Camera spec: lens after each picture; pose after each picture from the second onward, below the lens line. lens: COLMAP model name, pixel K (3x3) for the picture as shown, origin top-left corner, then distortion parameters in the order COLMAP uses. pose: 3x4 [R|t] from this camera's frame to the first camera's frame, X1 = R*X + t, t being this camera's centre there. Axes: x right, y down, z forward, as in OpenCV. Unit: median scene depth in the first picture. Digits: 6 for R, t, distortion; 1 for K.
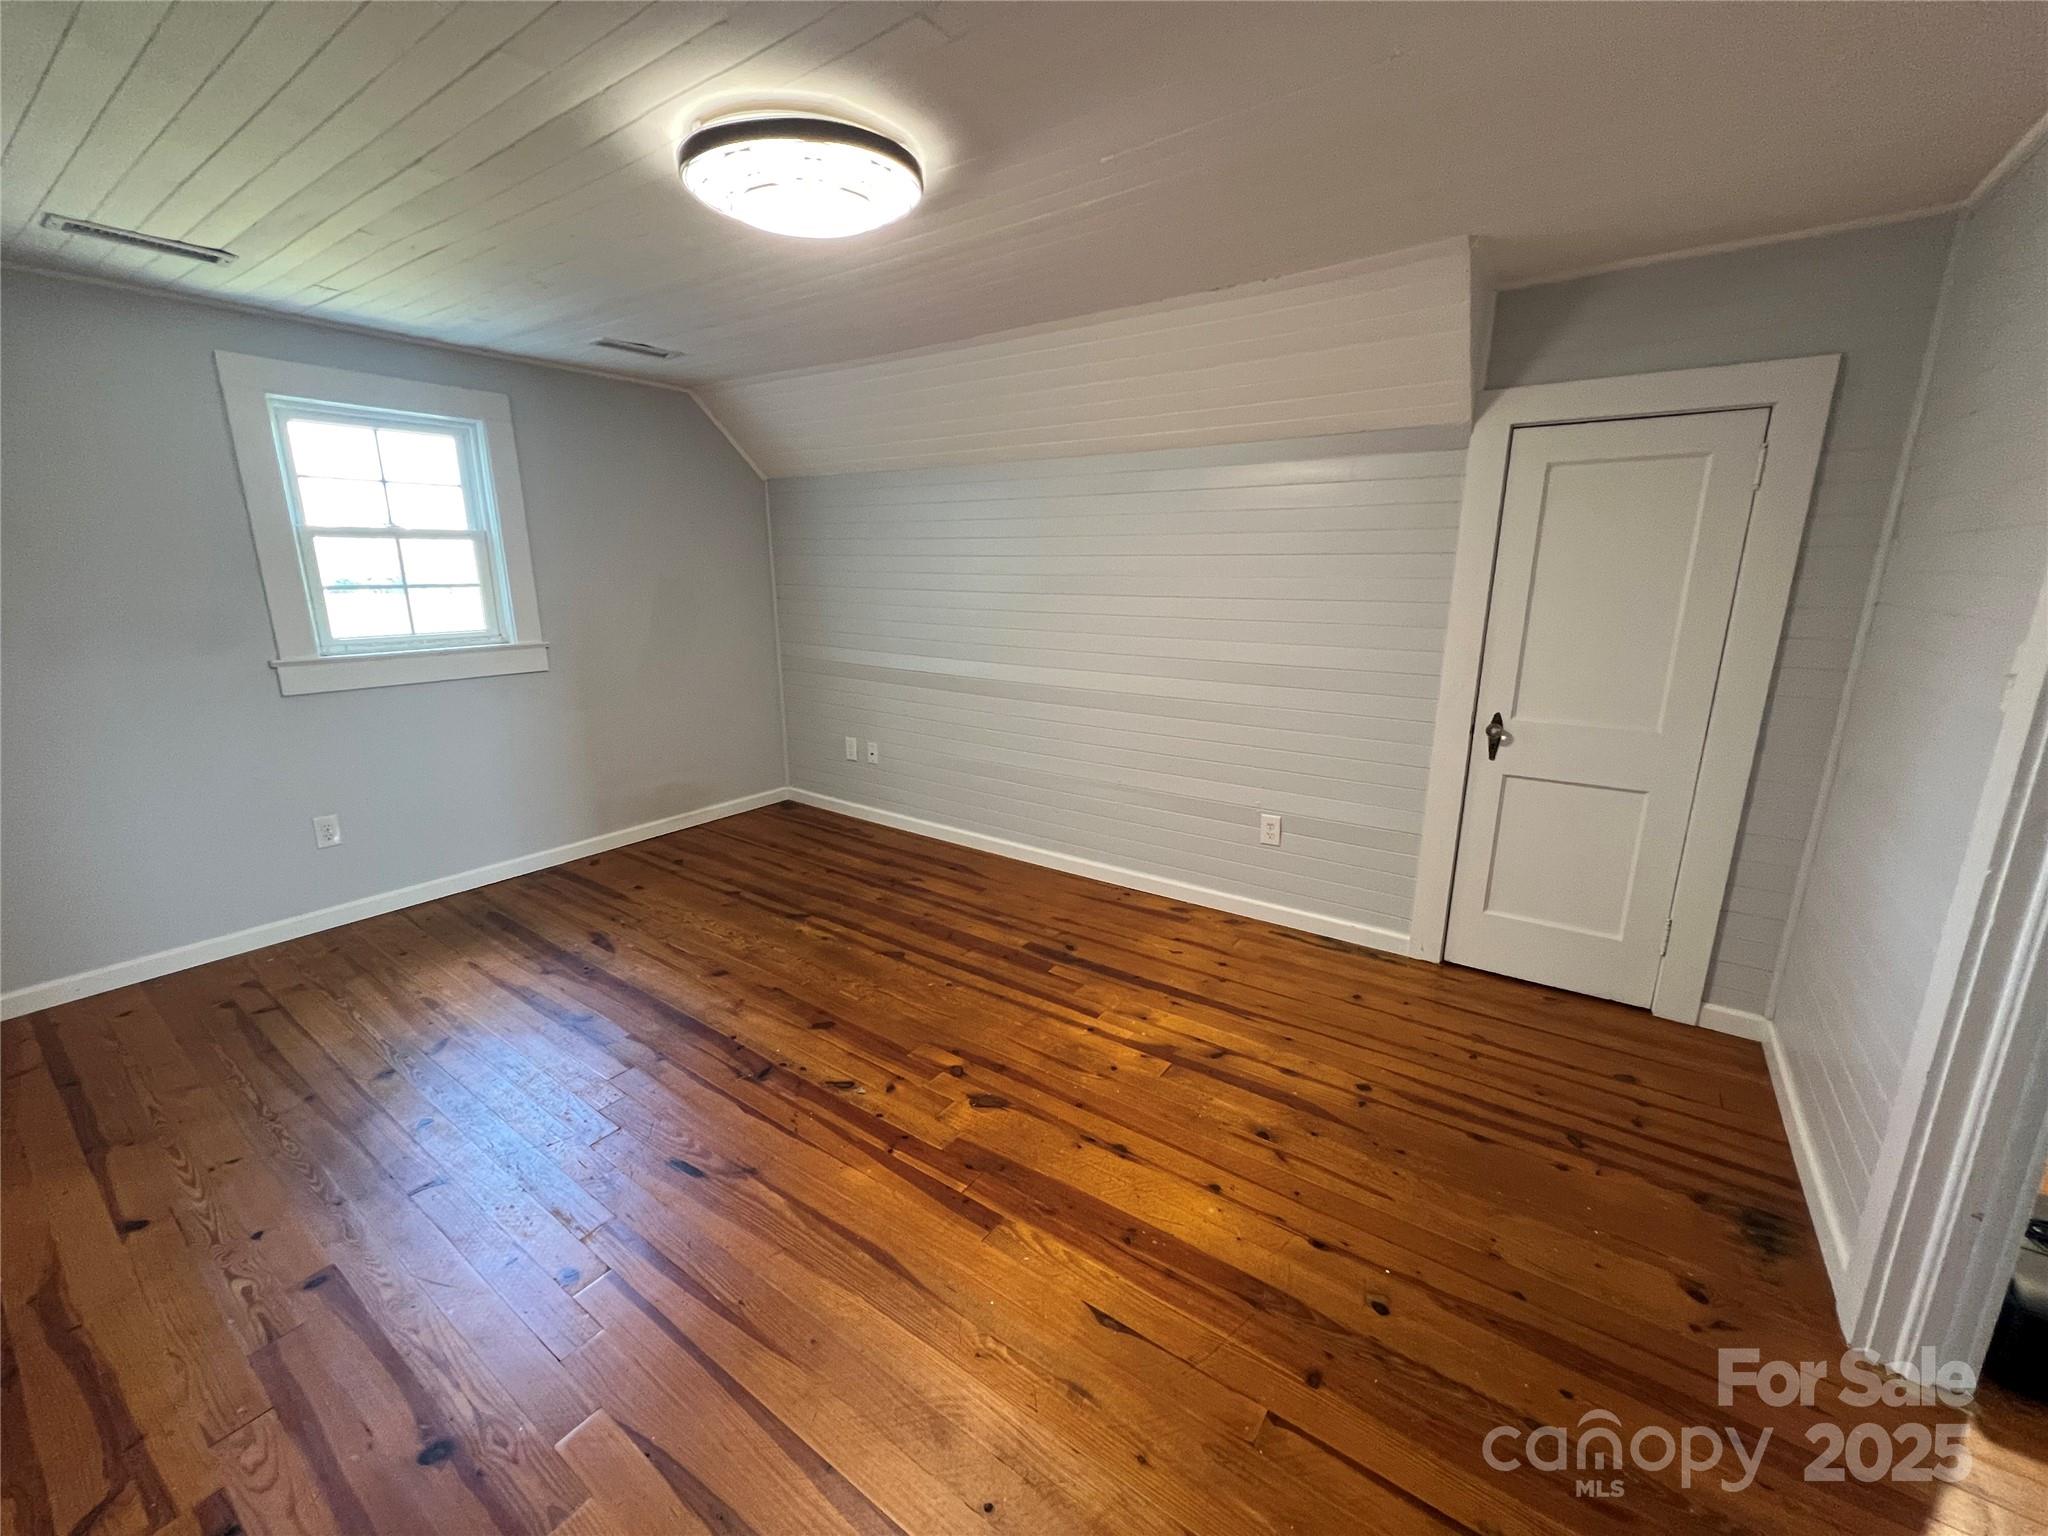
lens RADIAL K [[816.4, 0, 1022.6], [0, 816.4, 764.0], [0, 0, 1]] dist [0.000973, -0.000119]
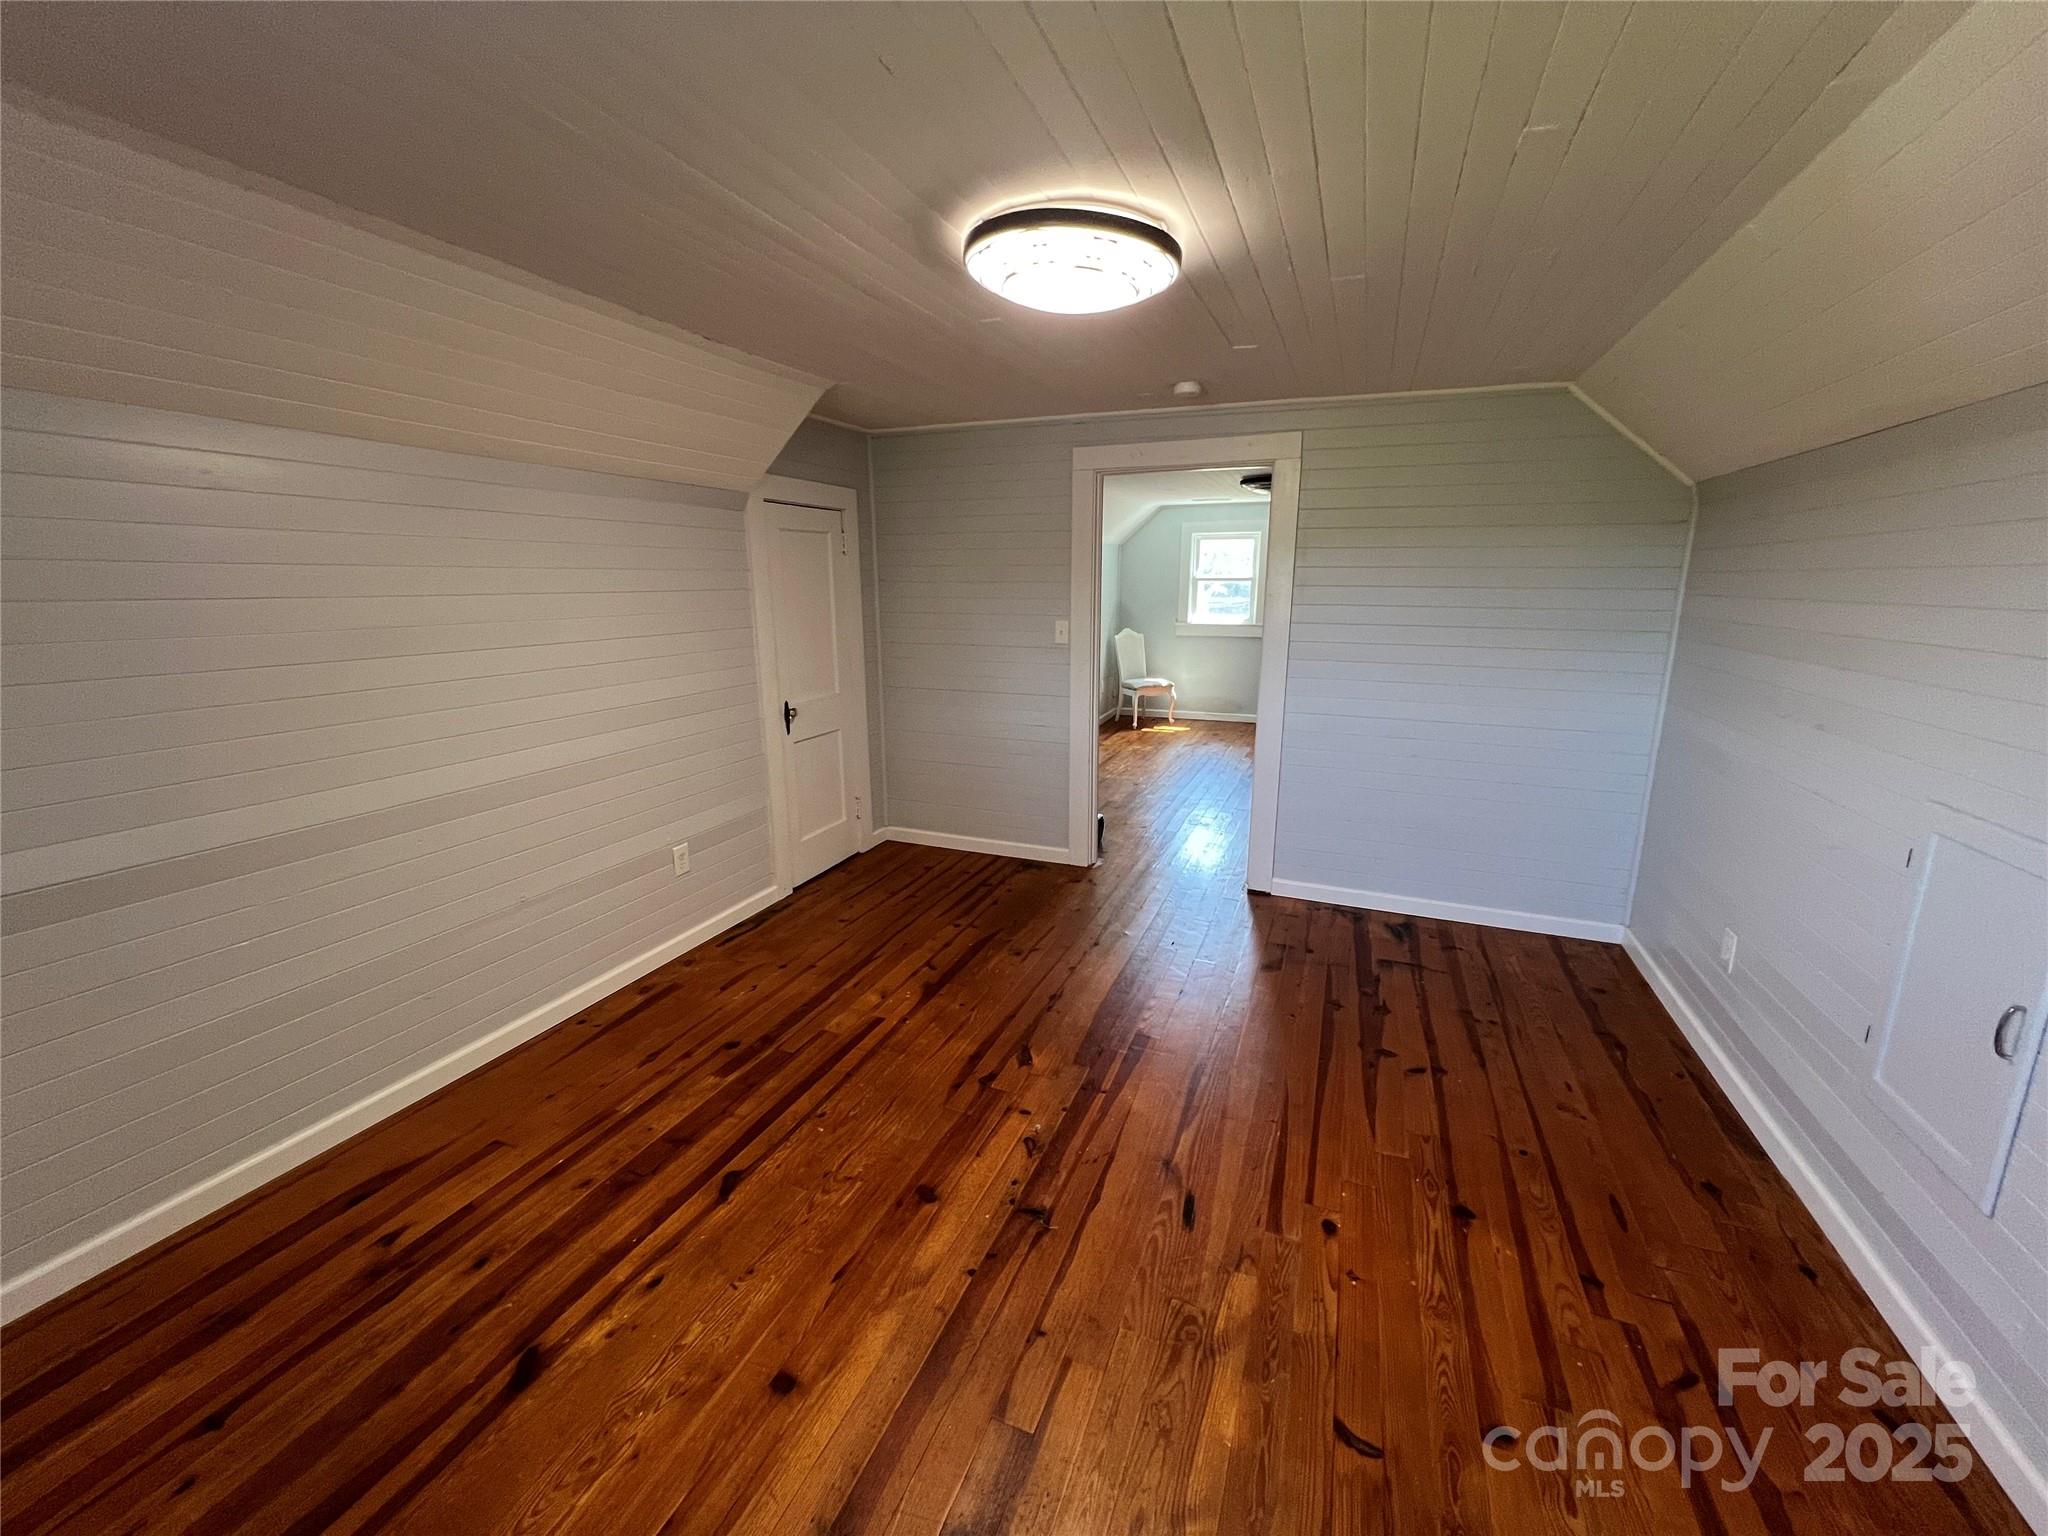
lens RADIAL K [[816.4, 0, 1022.6], [0, 816.4, 764.0], [0, 0, 1]] dist [0.000973, -0.000119]
pose [[-0.224828, -0.215366, 0.950300, -0.785696], [0.232593, 0.935214, 0.266975, -0.217982], [-0.946231, 0.281057, -0.160169, 0.784572]]
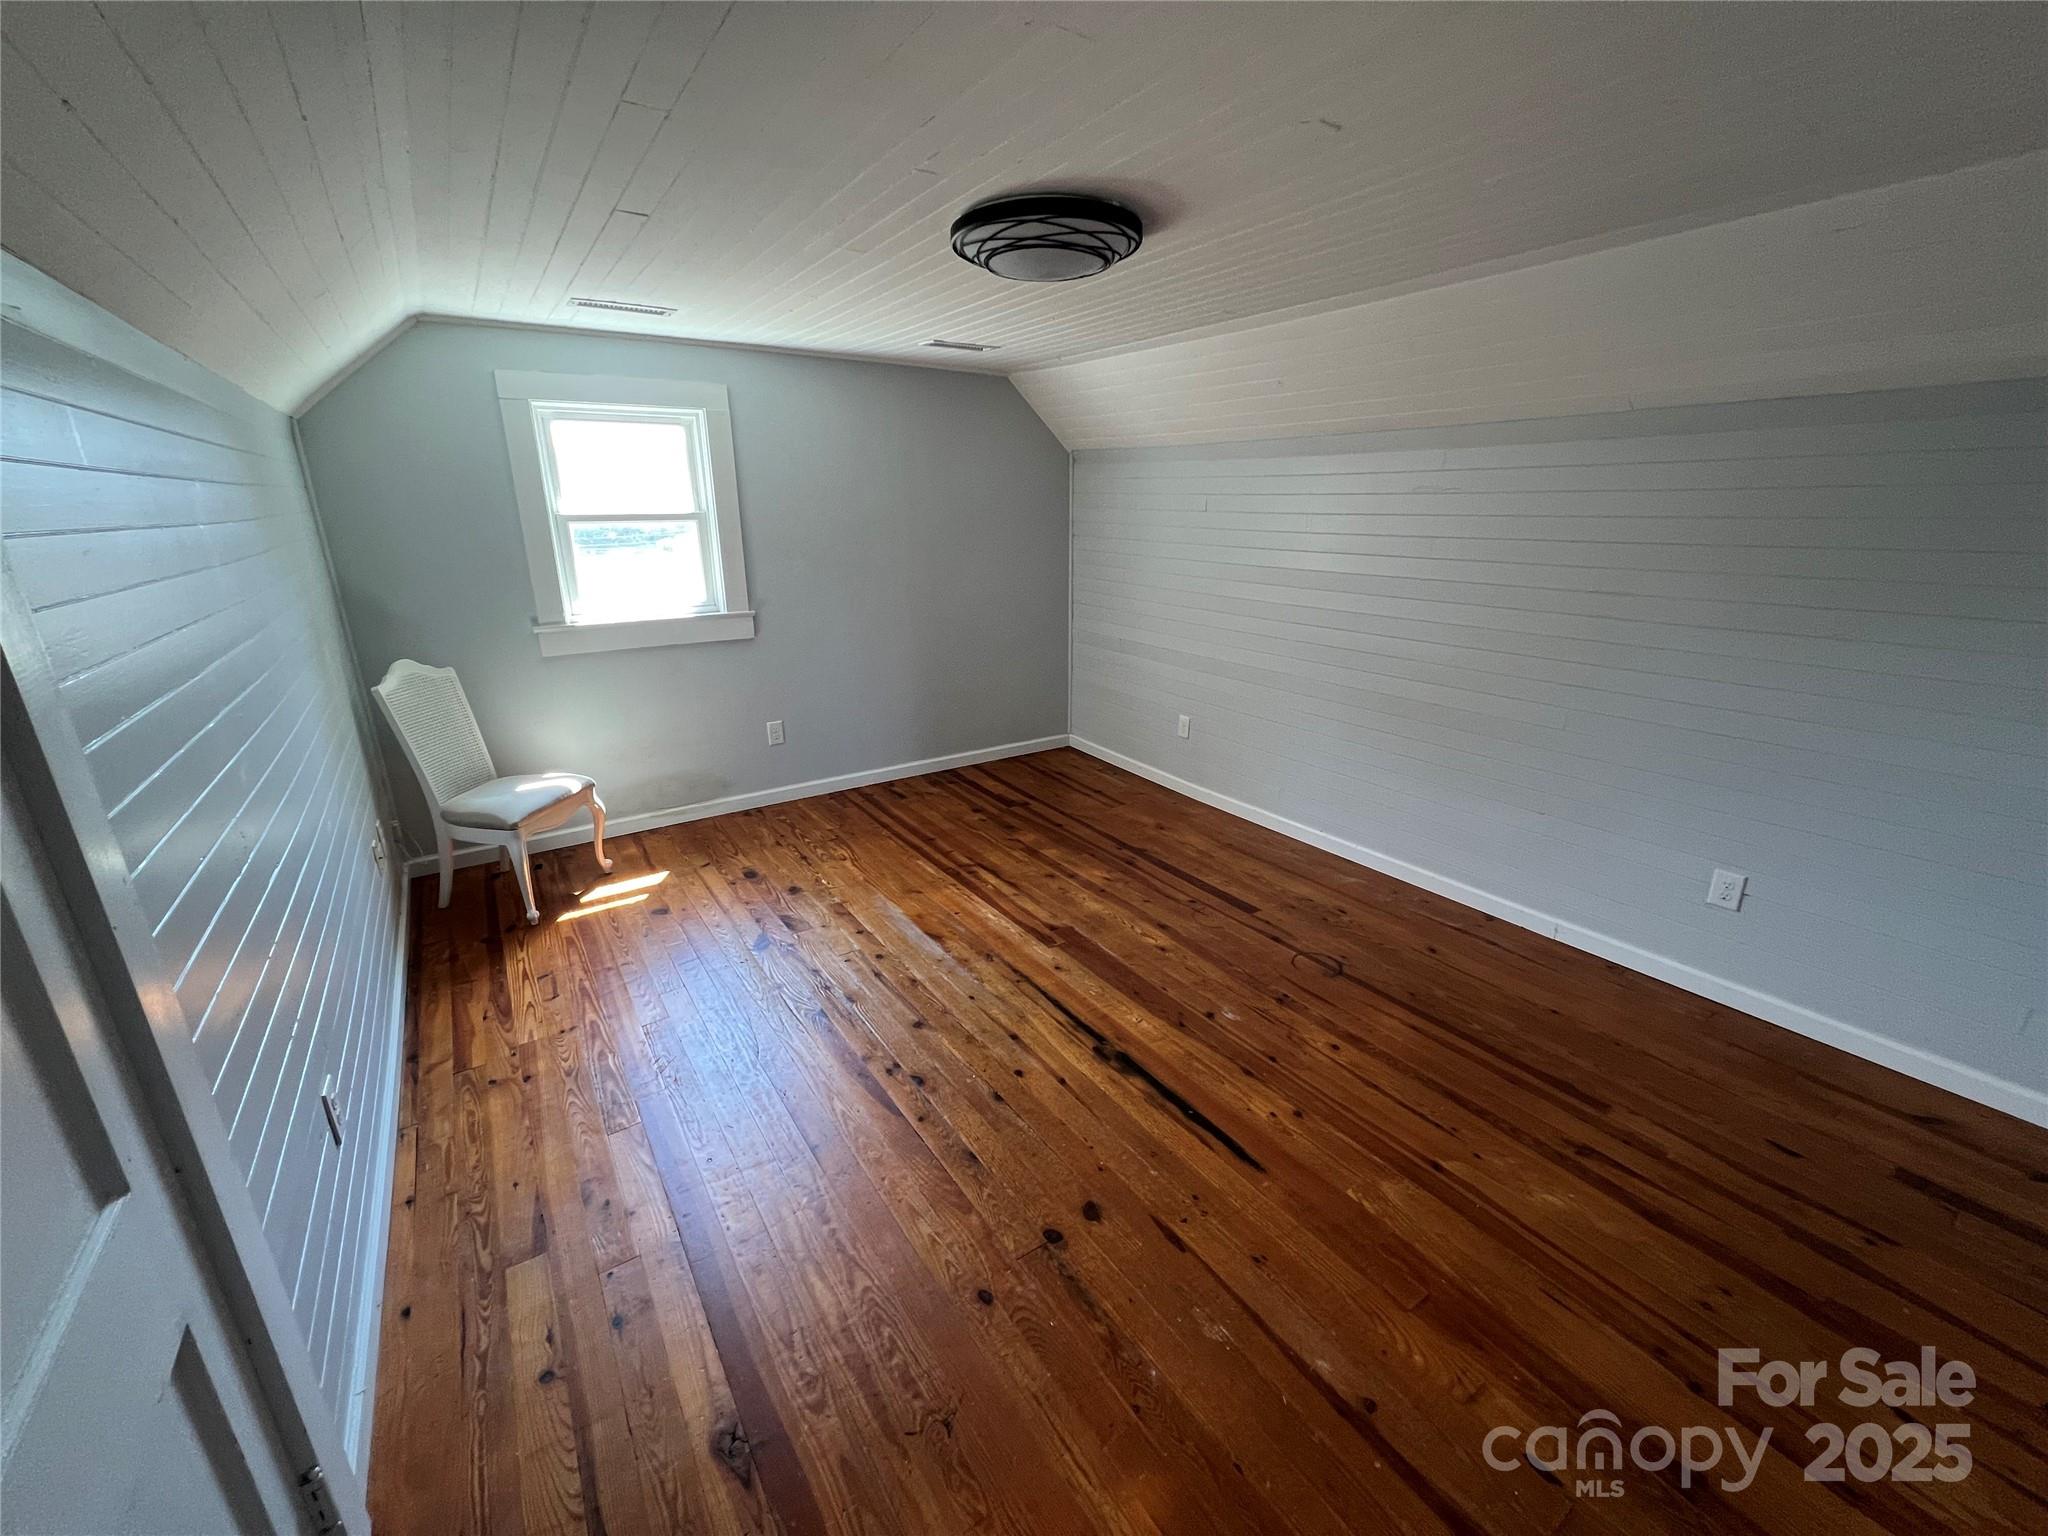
lens RADIAL K [[816.4, 0, 1022.6], [0, 816.4, 764.0], [0, 0, 1]] dist [0.000973, -0.000119]
pose [[-0.934183, -0.105349, 0.340888, -0.691685], [0.088032, 0.857823, 0.506351, -0.214429], [-0.345765, 0.503033, -0.792089, 0.766051]]
